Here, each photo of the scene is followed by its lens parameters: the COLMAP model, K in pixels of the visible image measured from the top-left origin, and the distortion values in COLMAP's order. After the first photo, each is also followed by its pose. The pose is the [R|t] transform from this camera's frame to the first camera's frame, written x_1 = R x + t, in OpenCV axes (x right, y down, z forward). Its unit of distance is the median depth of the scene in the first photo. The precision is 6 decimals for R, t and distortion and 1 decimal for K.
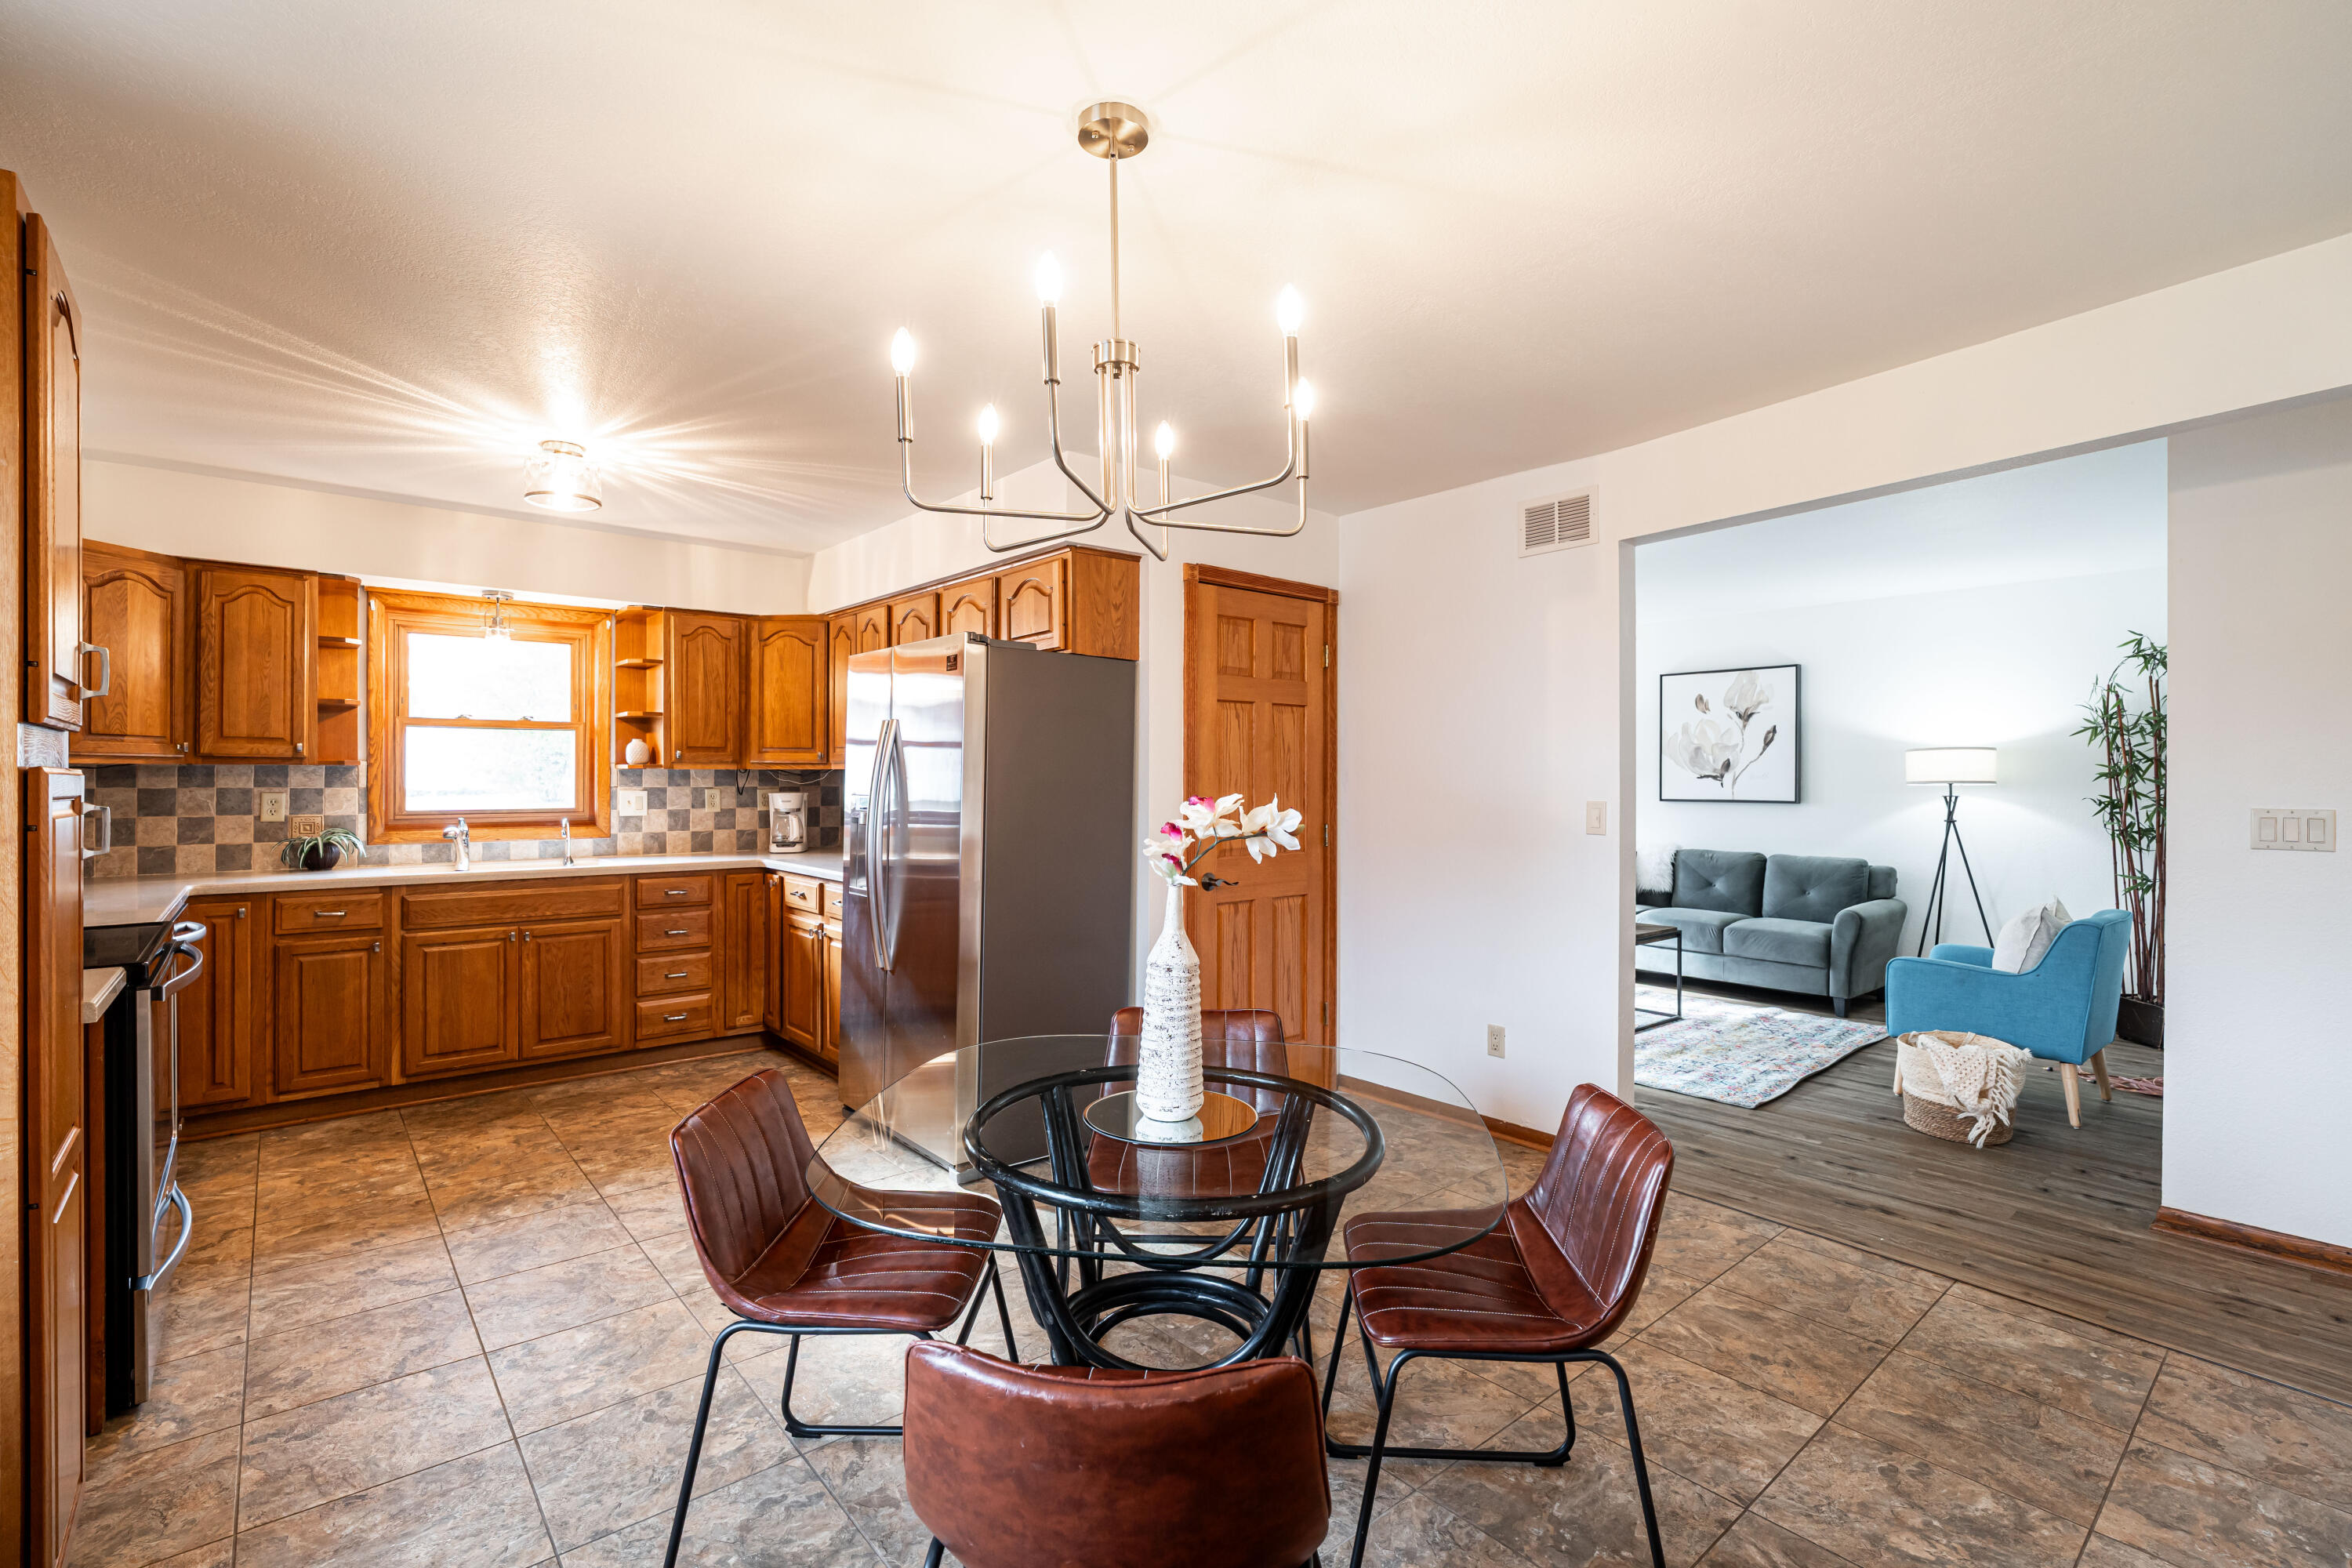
lens RADIAL K [[1058.9, 0, 1178.1], [0, 1058.9, 780.5], [0, 0, 1]] dist [-0.006417, 0.002939]
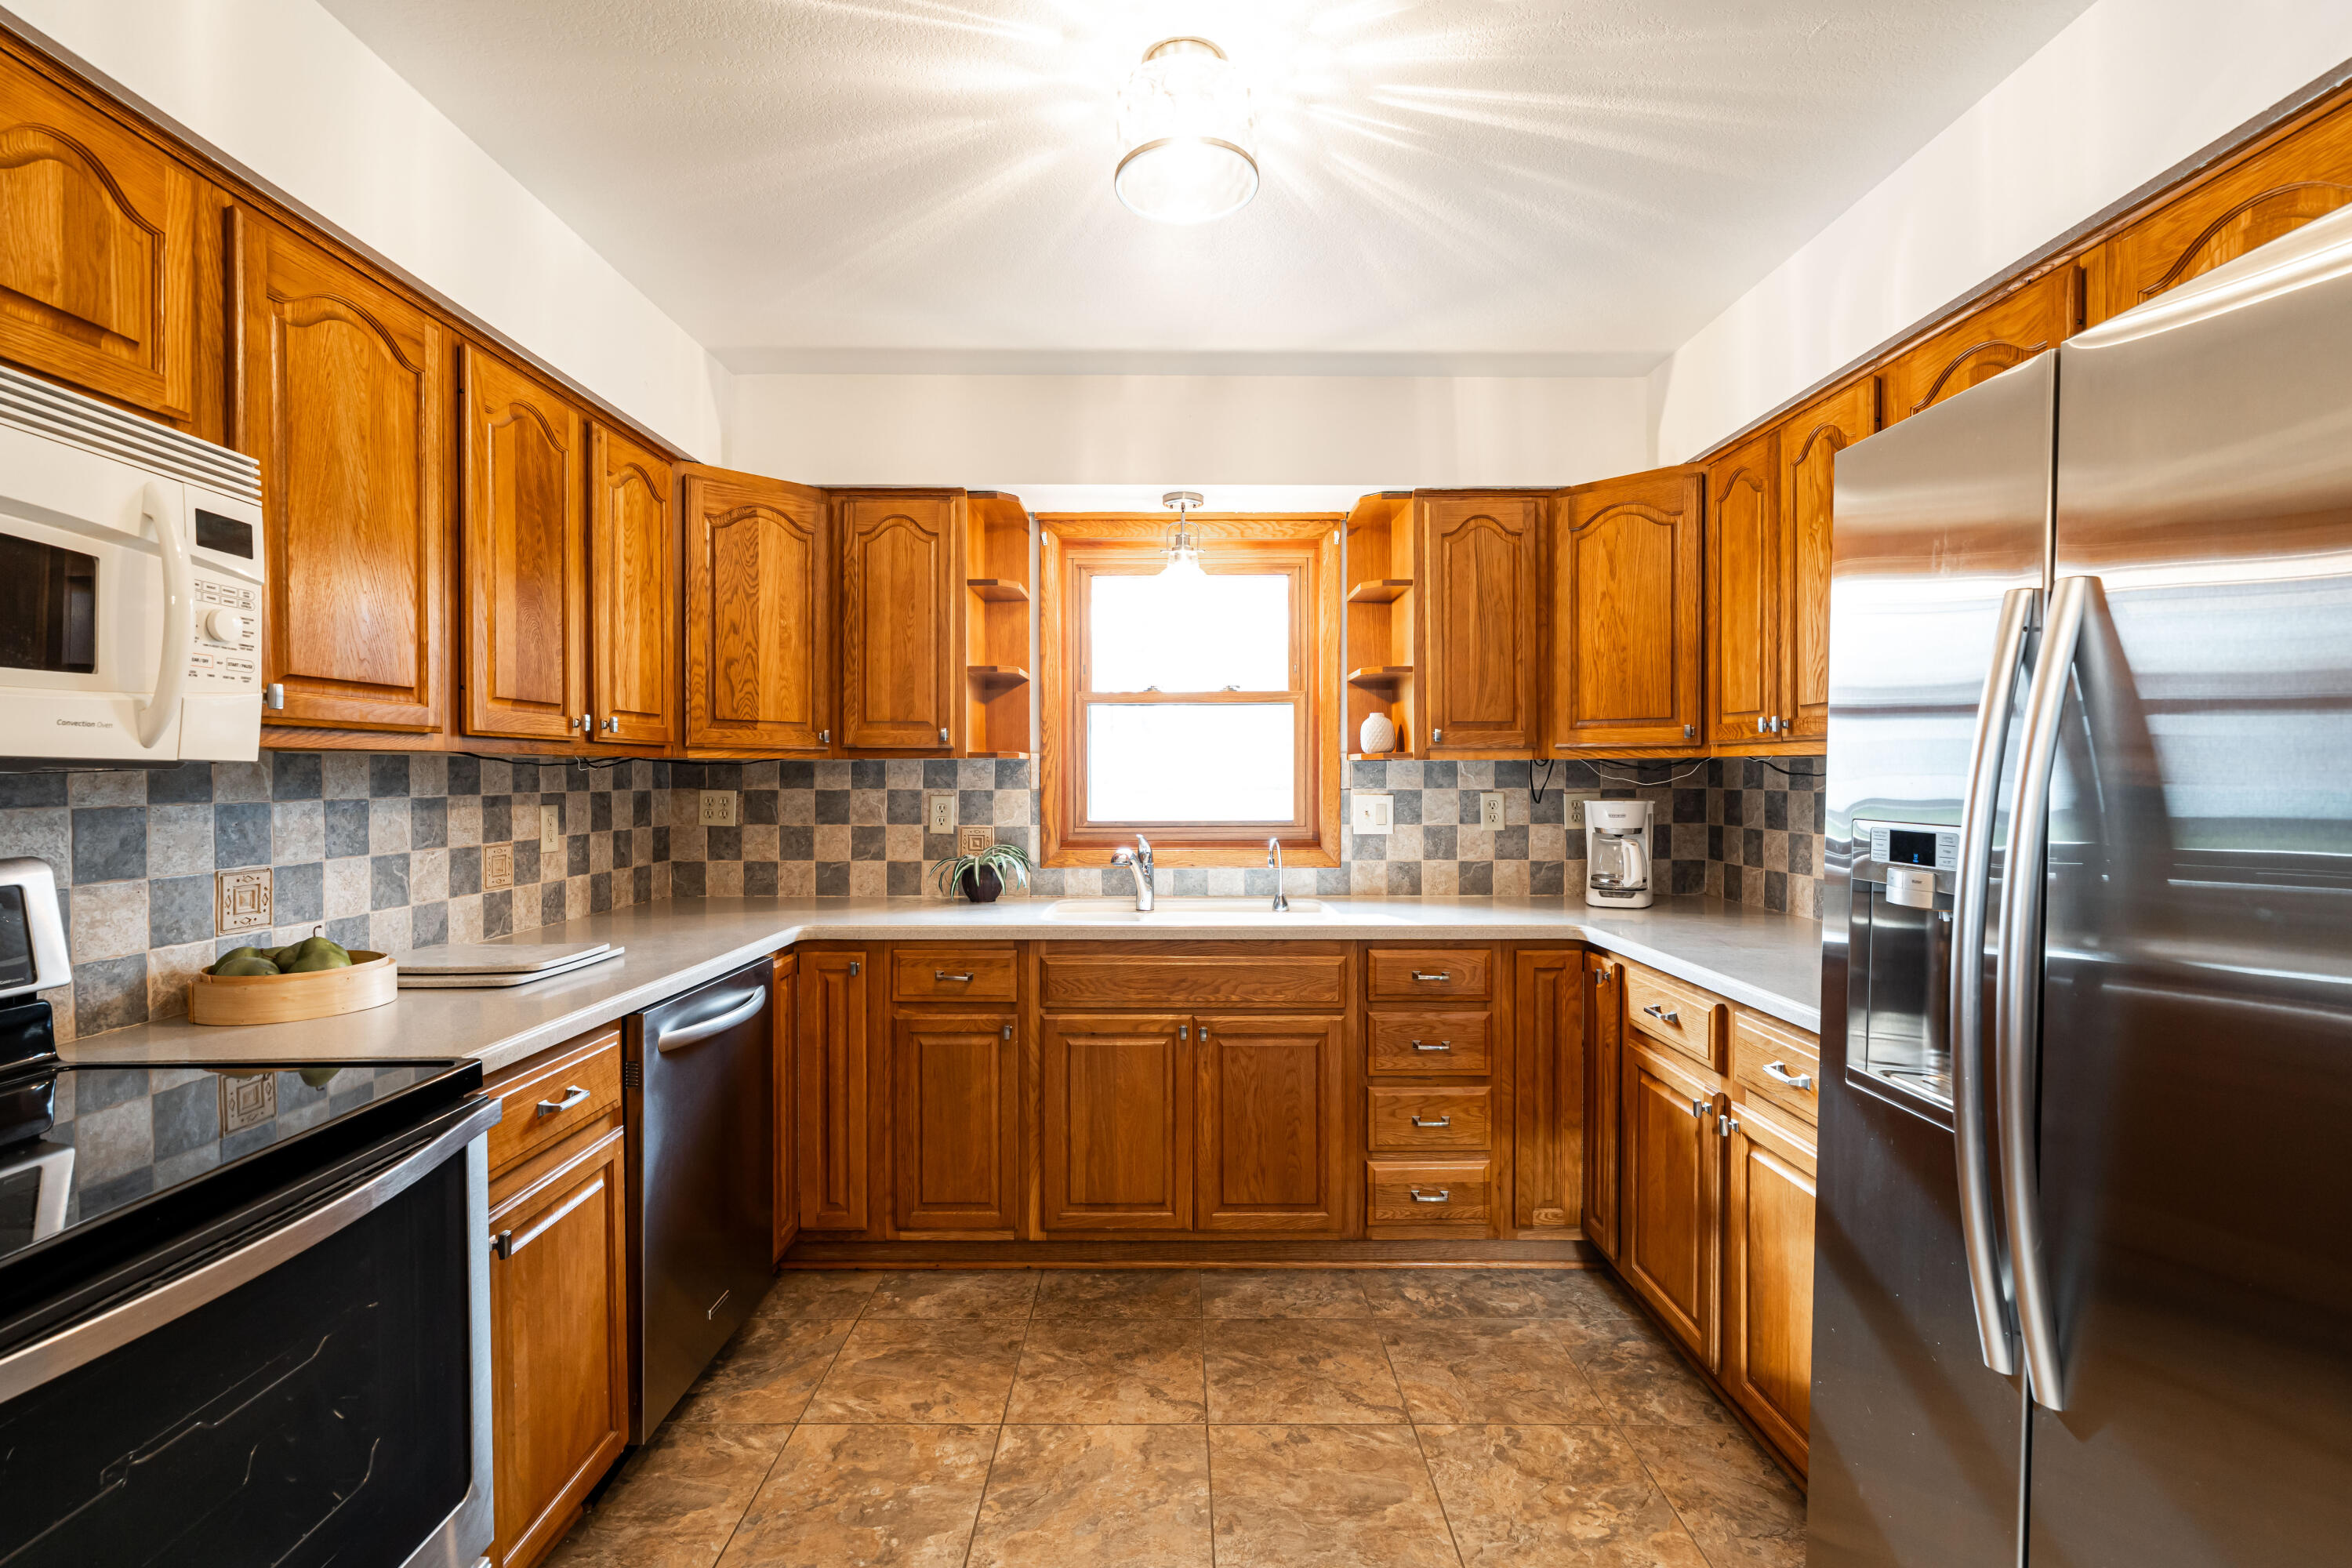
lens RADIAL K [[1058.9, 0, 1176.5], [0, 1058.9, 777.2], [0, 0, 1]] dist [-0.006417, 0.002939]
pose [[0.762525, -0.001192, -0.646957, -0.226743], [0.001979, 0.999998, 0.000489, -0.001869], [0.646955, -0.001653, 0.762526, 0.513684]]
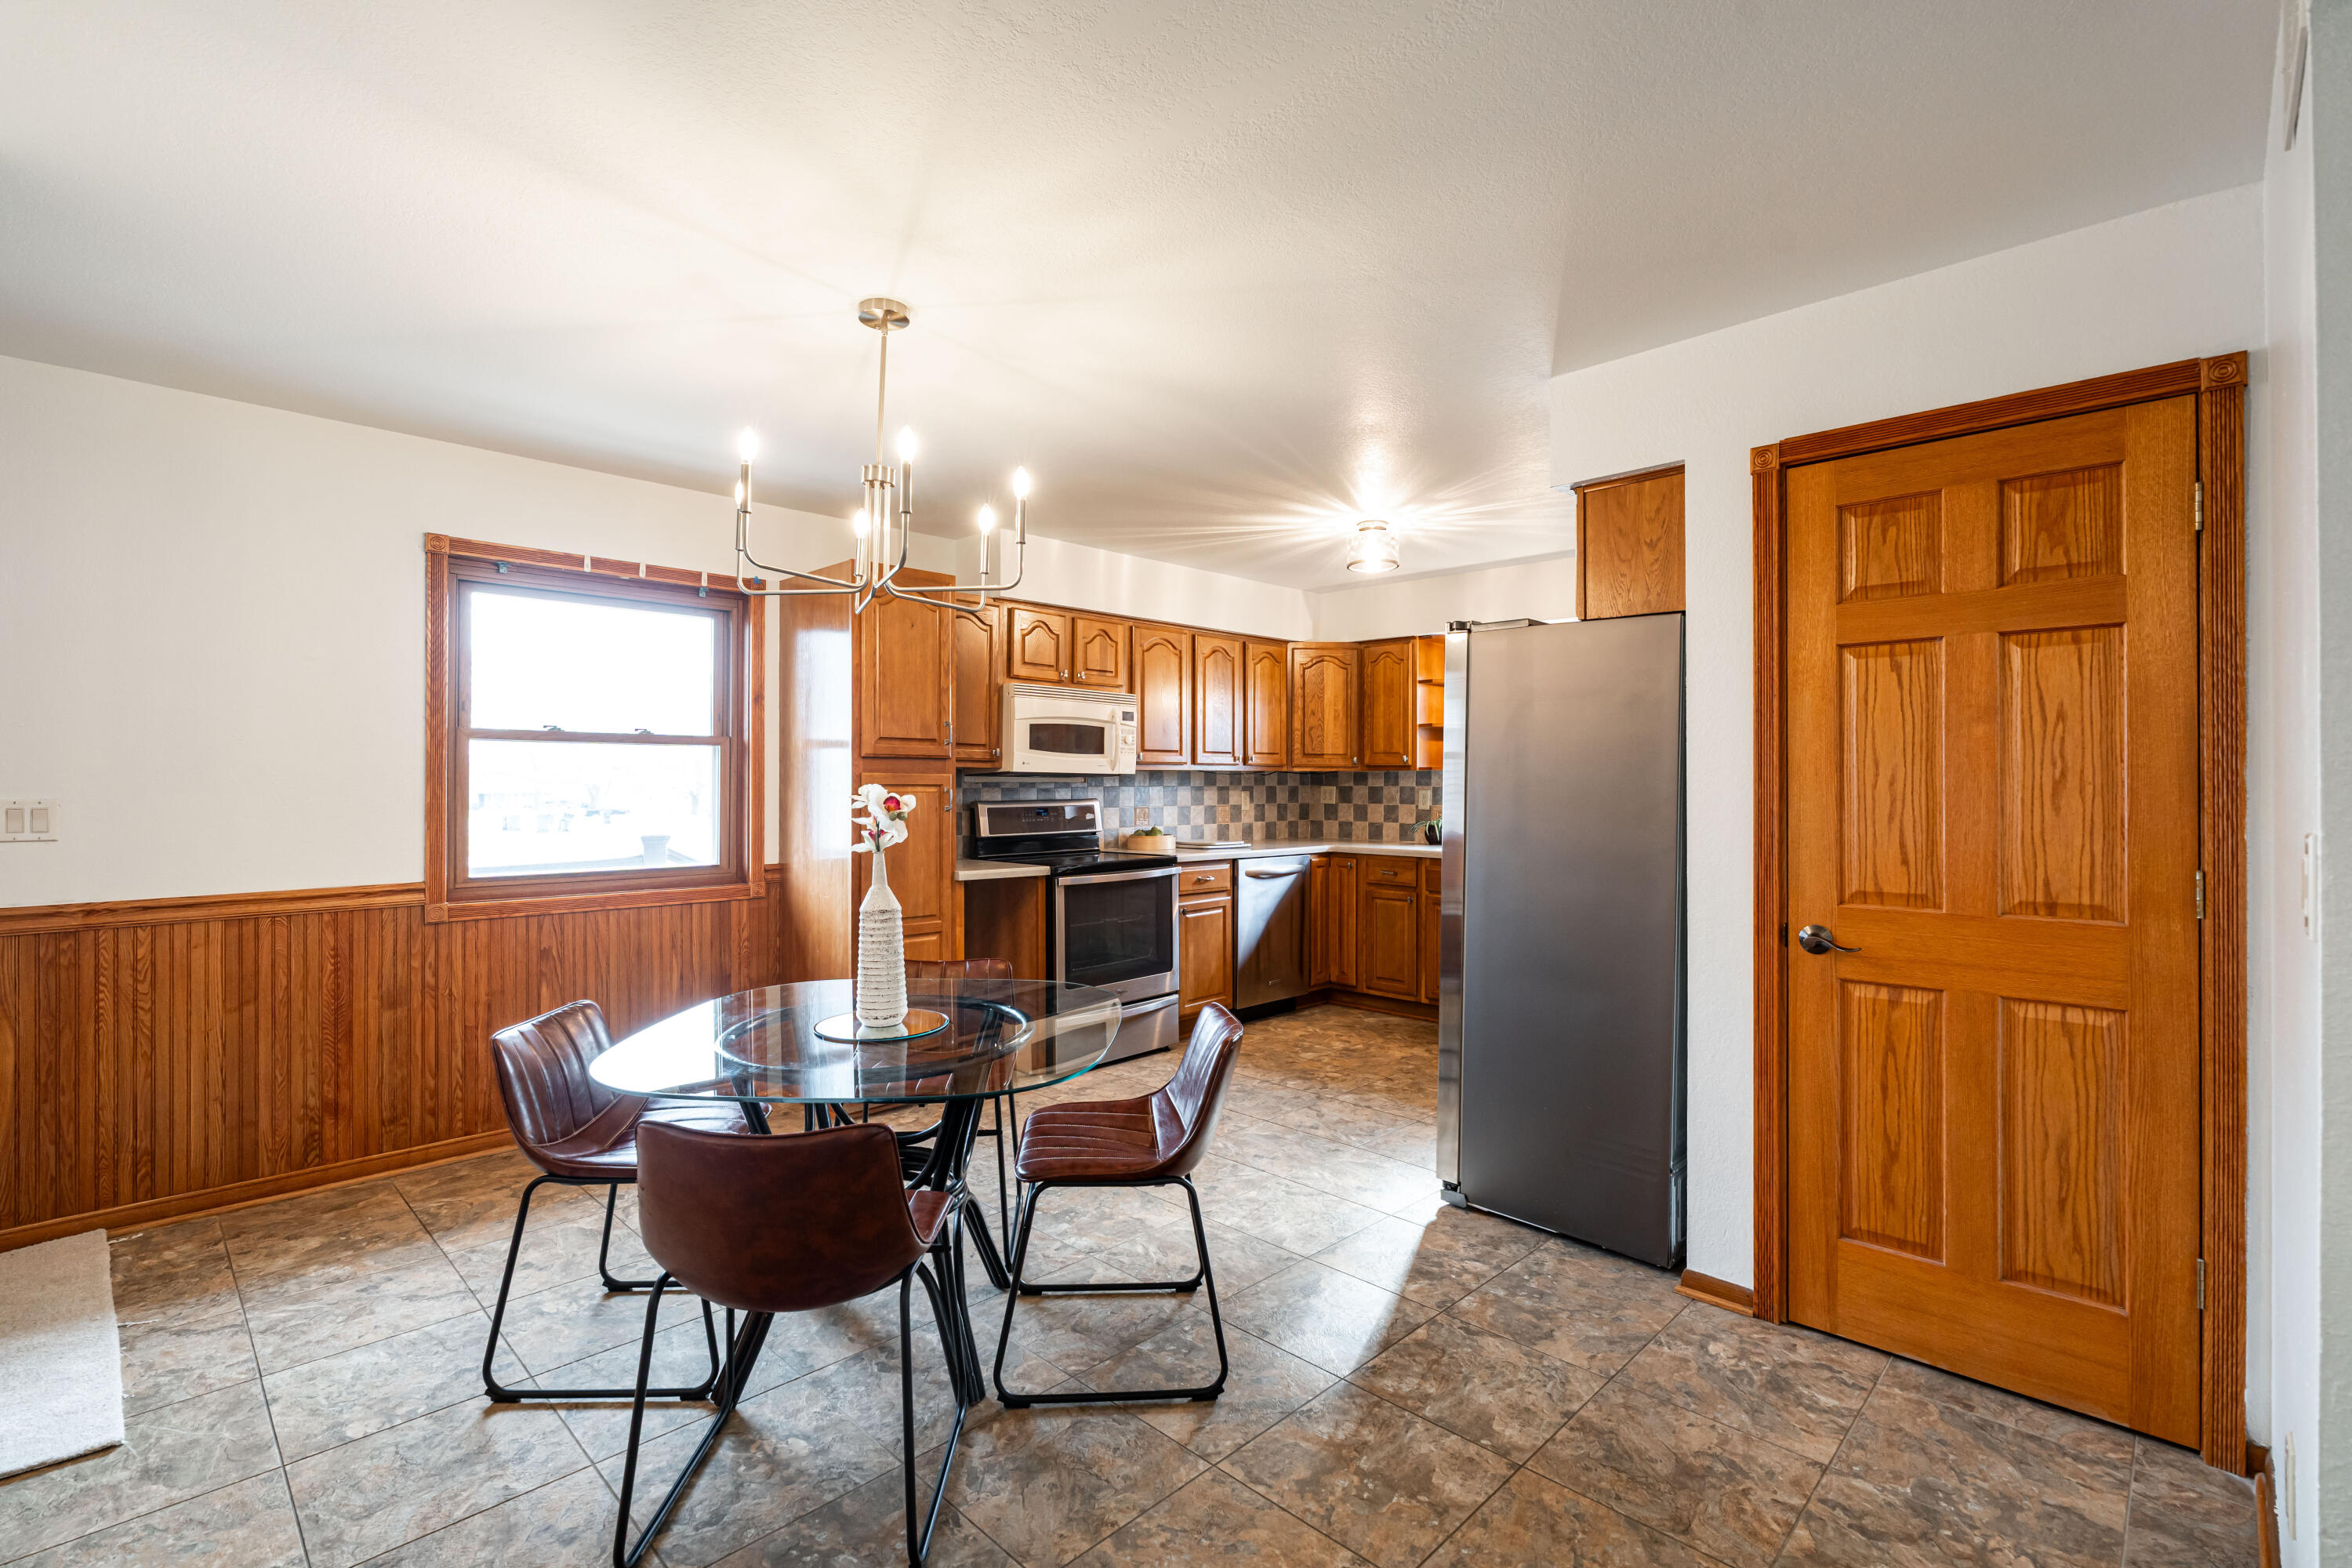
lens RADIAL K [[1058.9, 0, 1155.4], [0, 1058.9, 774.0], [0, 0, 1]] dist [-0.006417, 0.002939]
pose [[0.071123, -0.009515, -0.997422, 0.563022], [-0.003356, 0.999947, -0.009778, 0.005067], [0.997462, 0.004042, 0.071087, 0.513767]]
